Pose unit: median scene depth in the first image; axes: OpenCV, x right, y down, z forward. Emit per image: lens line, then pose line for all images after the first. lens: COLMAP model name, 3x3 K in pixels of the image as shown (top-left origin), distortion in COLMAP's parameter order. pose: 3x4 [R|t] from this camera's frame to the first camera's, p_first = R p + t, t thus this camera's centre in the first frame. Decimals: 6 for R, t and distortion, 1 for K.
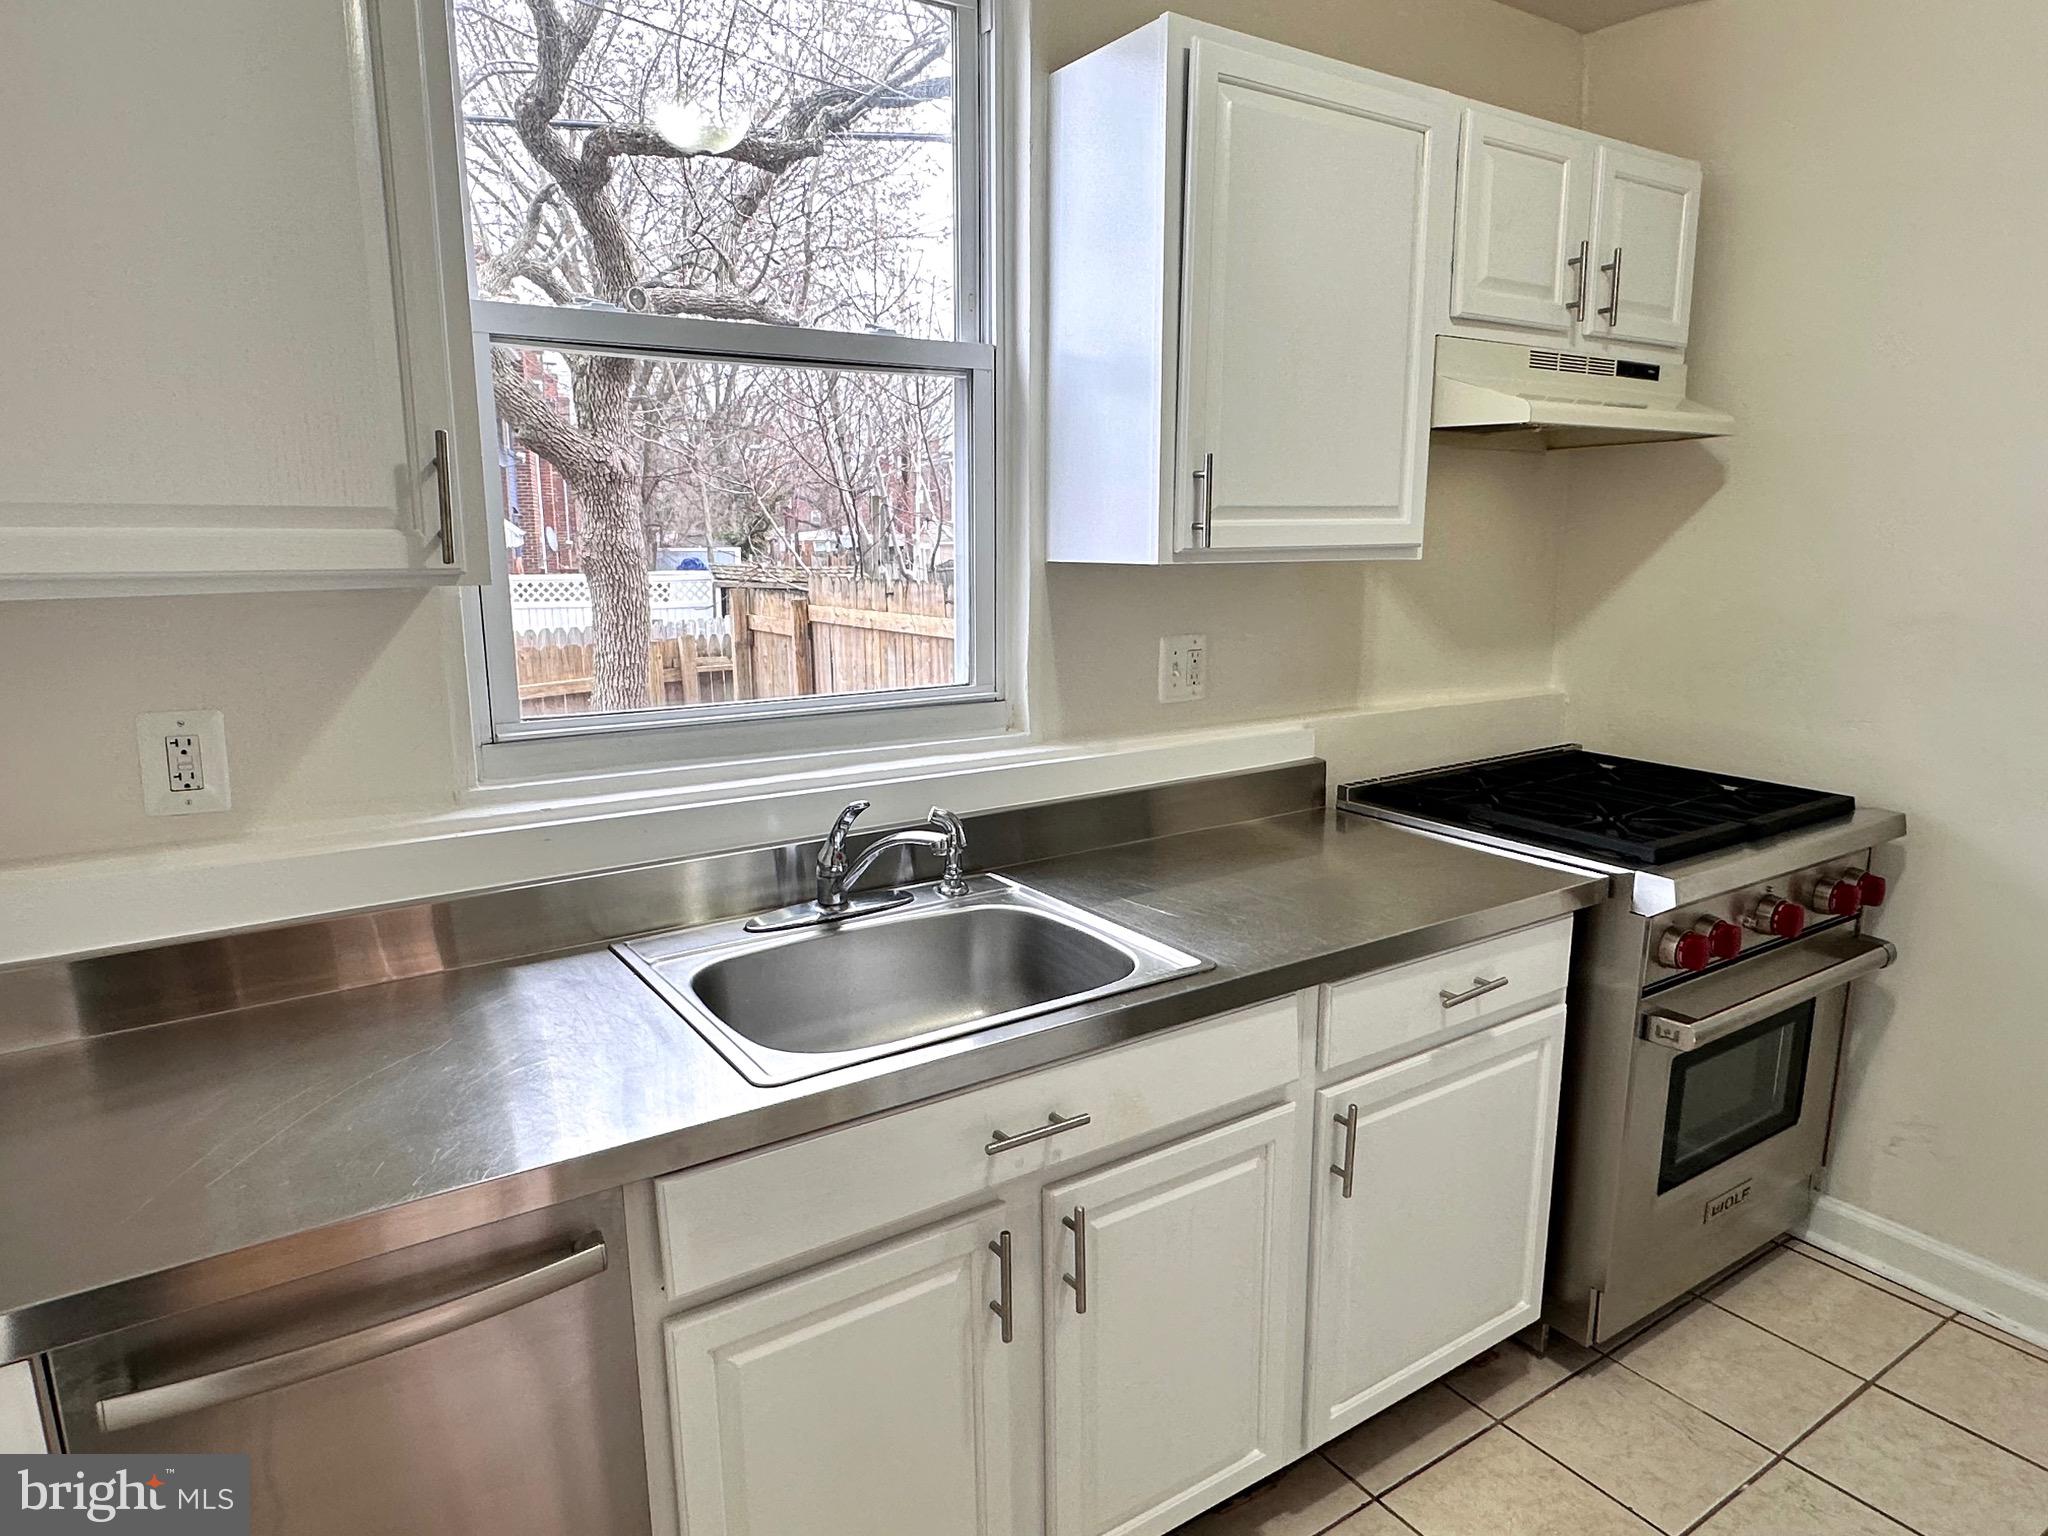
lens RADIAL K [[1266.5, 0, 1029.9], [0, 1266.5, 766.7], [0, 0, 1]] dist [-0.008960, -0.001135]
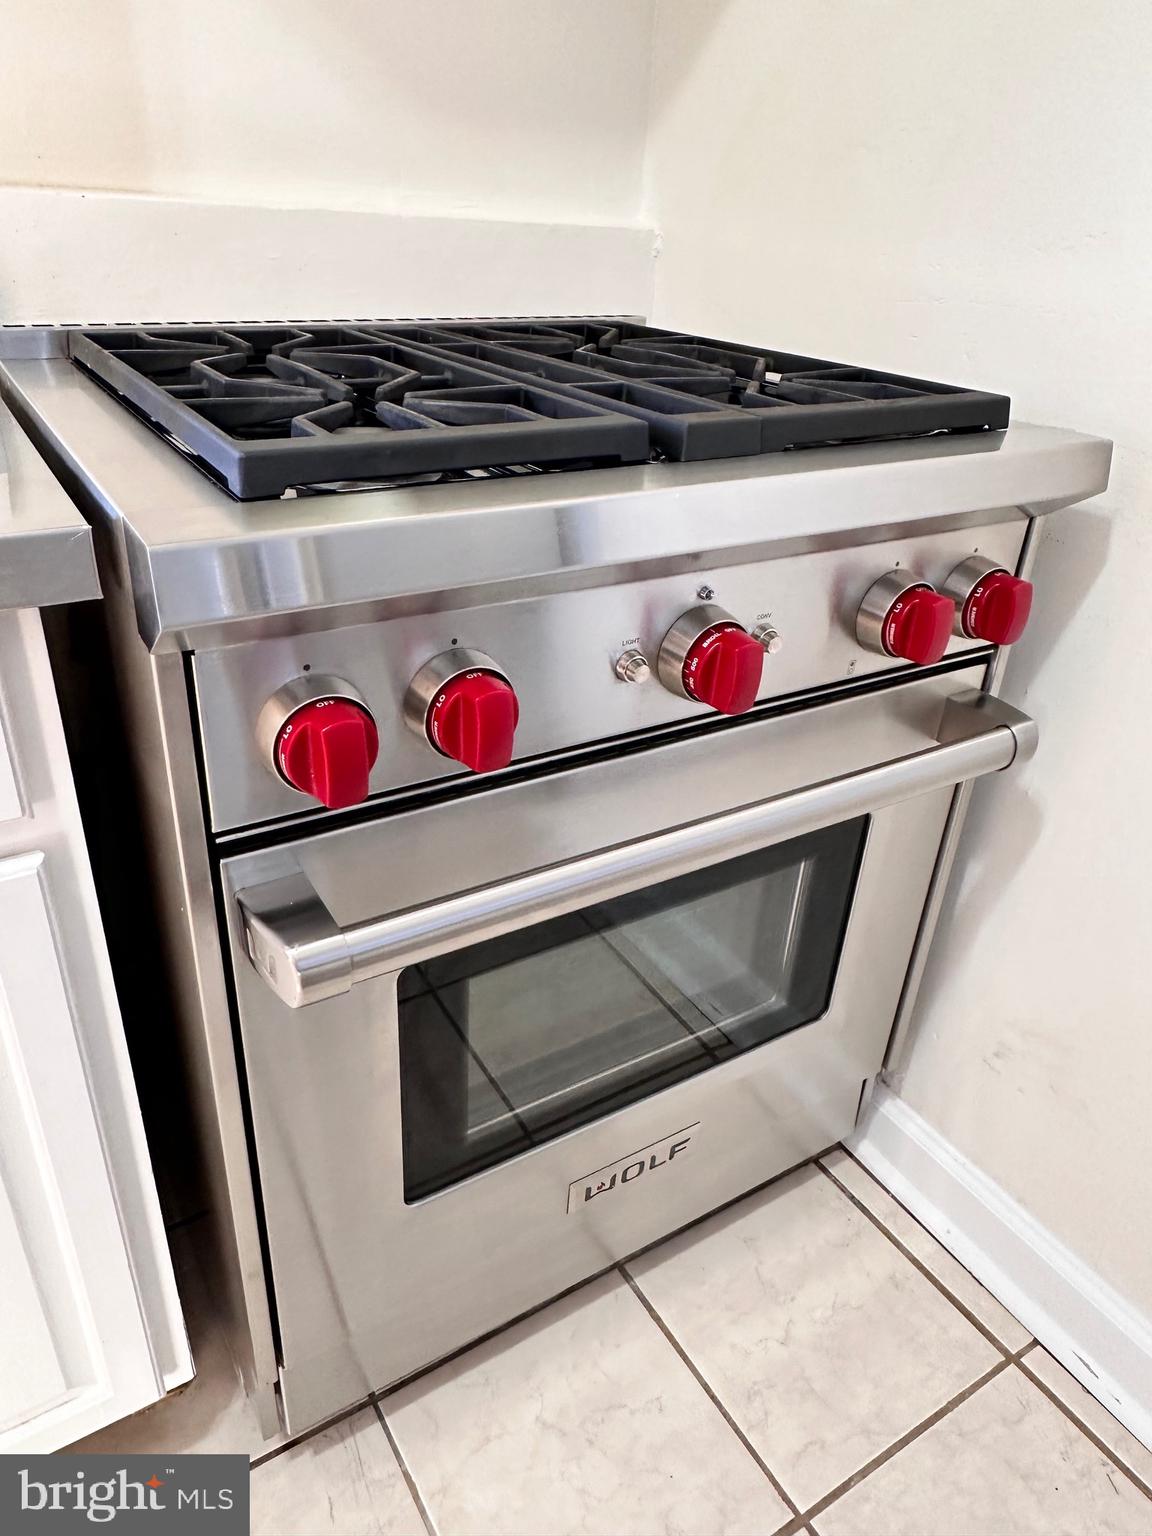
lens RADIAL K [[1012.4, 0, 569.8], [0, 1012.4, 765.9], [0, 0, 1]] dist [0.010595, -0.000672]
pose [[0.998182, 0.059984, -0.005954, 0.490851], [-0.055765, 0.956413, 0.286645, 0.052362], [0.022889, -0.285791, 0.958019, 0.596380]]
